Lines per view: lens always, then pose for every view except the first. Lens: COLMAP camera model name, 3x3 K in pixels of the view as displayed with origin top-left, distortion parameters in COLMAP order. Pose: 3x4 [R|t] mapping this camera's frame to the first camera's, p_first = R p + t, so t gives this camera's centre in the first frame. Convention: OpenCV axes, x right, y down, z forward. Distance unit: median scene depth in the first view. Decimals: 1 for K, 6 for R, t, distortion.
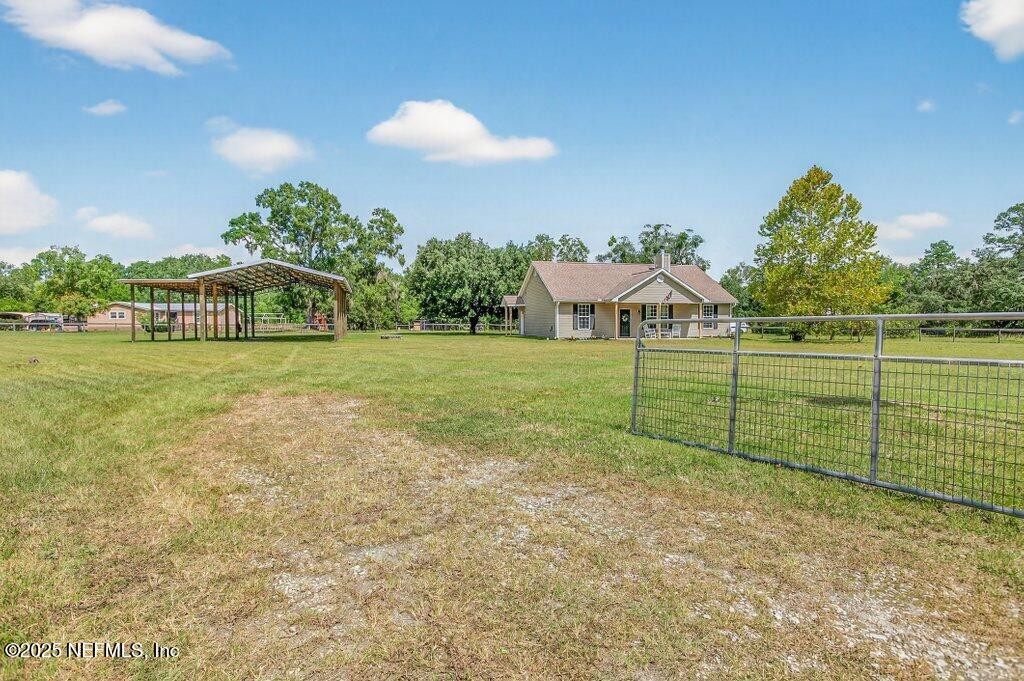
lens RADIAL K [[586.8, 0, 514.0], [0, 586.8, 348.4], [0, 0, 1]] dist [0.008089, 0.003916]
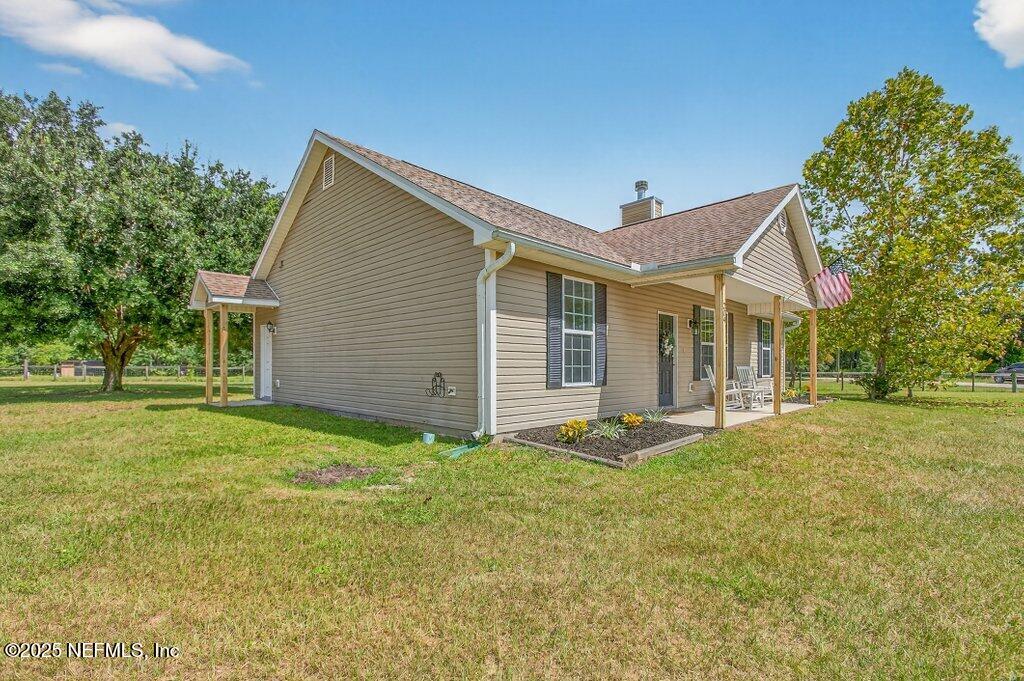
lens RADIAL K [[457.9, 0, 495.4], [0, 457.9, 372.0], [0, 0, 1]] dist [-0.000229, -0.002737]
pose [[0.872801, -0.000063, 0.488076, 0.000832], [0.017467, 0.999363, -0.031107, -0.025935], [-0.487763, 0.035676, 0.872247, 0.680873]]
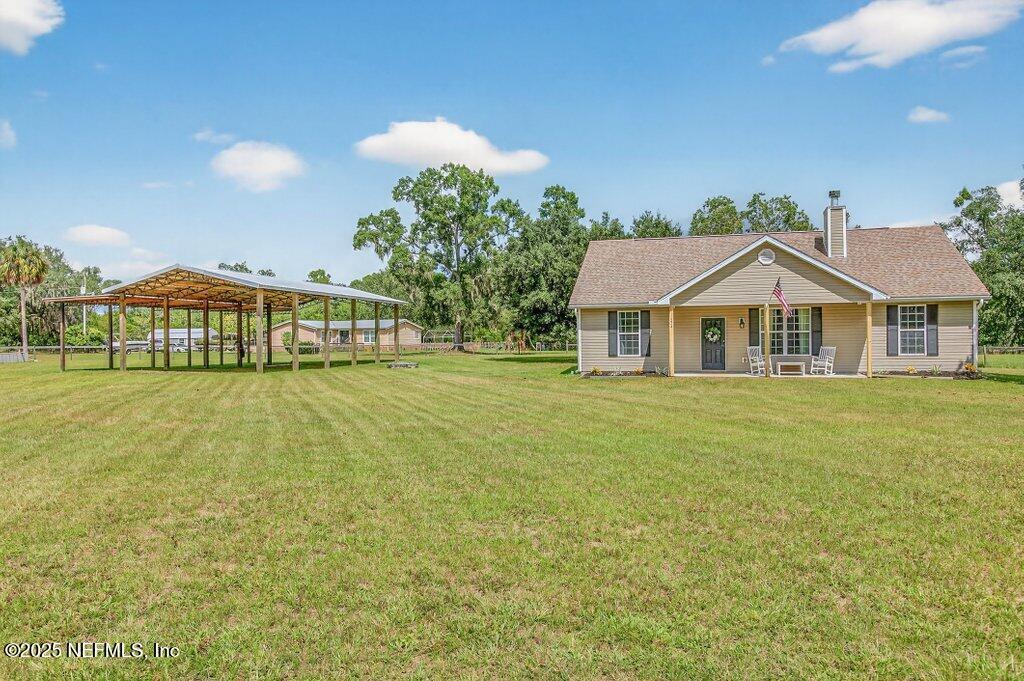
lens RADIAL K [[740.3, 0, 505.6], [0, 740.3, 342.9], [0, 0, 1]] dist [0.018012, -0.008199]
pose [[0.857587, -0.005112, -0.514313, 0.301344], [-0.013536, 0.999380, -0.032503, -0.016182], [0.514161, 0.034836, 0.856986, 0.270346]]
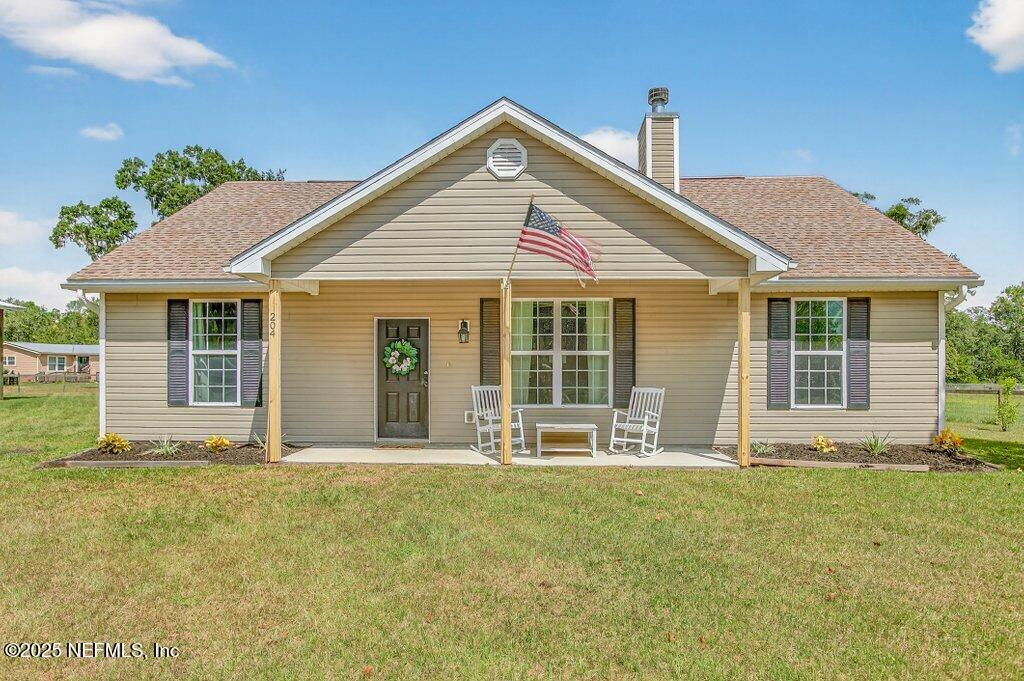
lens RADIAL K [[650.5, 0, 525.8], [0, 650.5, 372.0], [0, 0, 1]] dist [-0.004625, 0.000026]
pose [[0.956008, 0.003361, -0.293321, 0.251002], [-0.016075, 0.999032, -0.040944, -0.029347], [0.292899, 0.043858, 0.955137, 0.625004]]
